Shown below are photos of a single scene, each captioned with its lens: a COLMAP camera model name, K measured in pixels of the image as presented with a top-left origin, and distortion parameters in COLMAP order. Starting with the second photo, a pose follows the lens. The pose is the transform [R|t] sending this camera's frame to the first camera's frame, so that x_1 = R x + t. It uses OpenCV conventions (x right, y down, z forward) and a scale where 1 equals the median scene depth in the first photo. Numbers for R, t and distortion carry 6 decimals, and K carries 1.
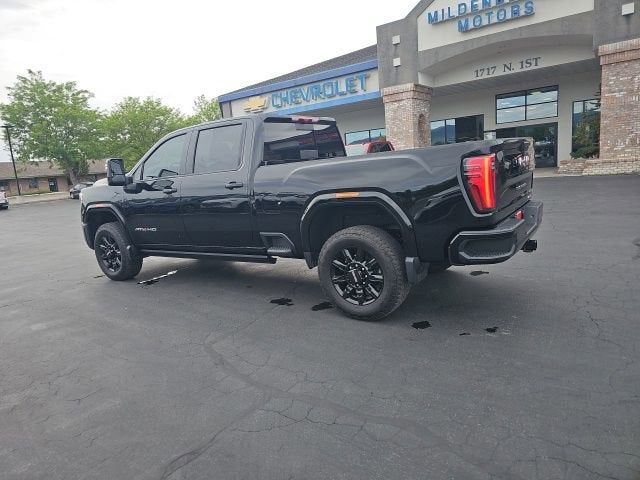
lens RADIAL K [[412.0, 0, 310.7], [0, 412.0, 231.4], [0, 0, 1]] dist [0.058722, -0.045784]
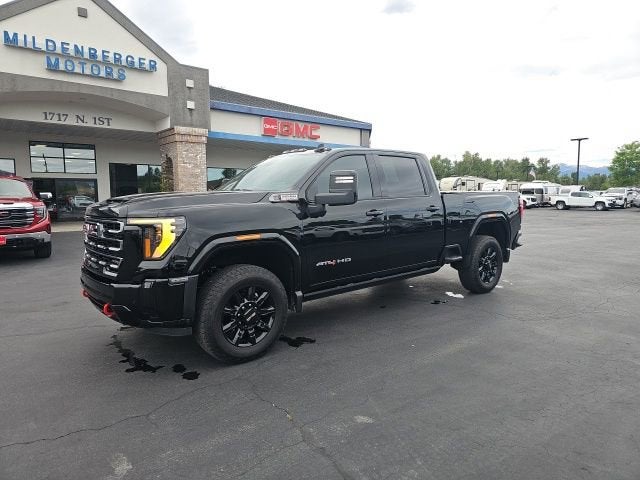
lens RADIAL K [[412.0, 0, 312.6], [0, 412.0, 237.1], [0, 0, 1]] dist [0.058722, -0.045784]
pose [[0.280580, -0.012935, 0.959743, -0.345343], [0.136816, 0.990238, -0.026652, -0.010966], [-0.950029, 0.138787, 0.279611, 0.239472]]
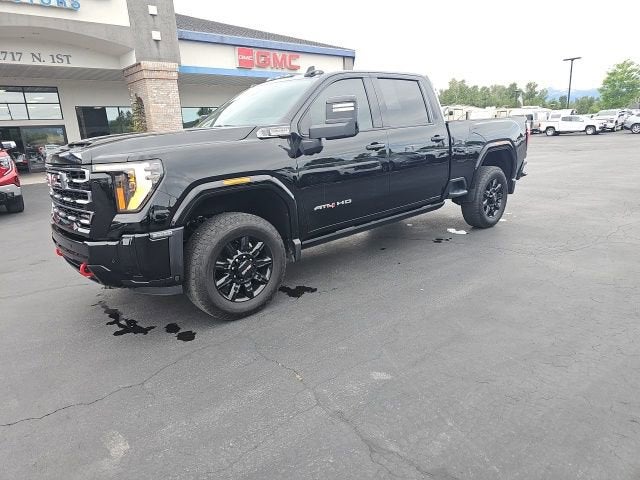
lens RADIAL K [[412.0, 0, 306.1], [0, 412.0, 244.7], [0, 0, 1]] dist [0.058722, -0.045784]
pose [[0.256463, -0.180635, 0.949525, -0.324706], [0.185064, 0.973383, 0.135189, -0.012412], [-0.948672, 0.141052, 0.283066, 0.251873]]
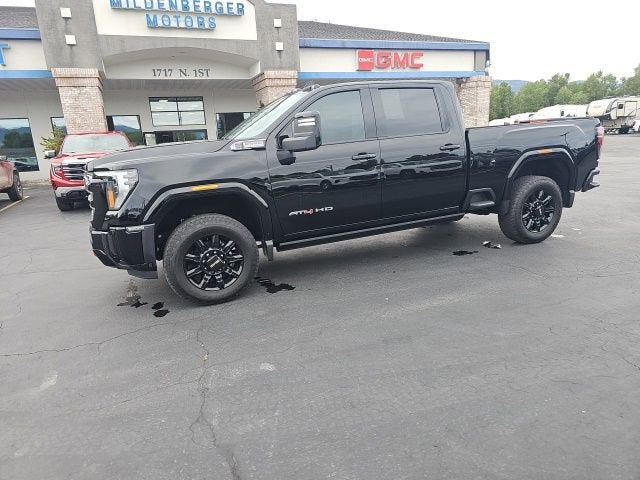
lens RADIAL K [[412.0, 0, 307.9], [0, 412.0, 245.1], [0, 0, 1]] dist [0.058722, -0.045784]
pose [[0.550324, -0.153152, 0.820785, -0.306310], [0.145602, 0.985574, 0.086276, -0.002471], [-0.822158, 0.072028, 0.564684, 0.169811]]
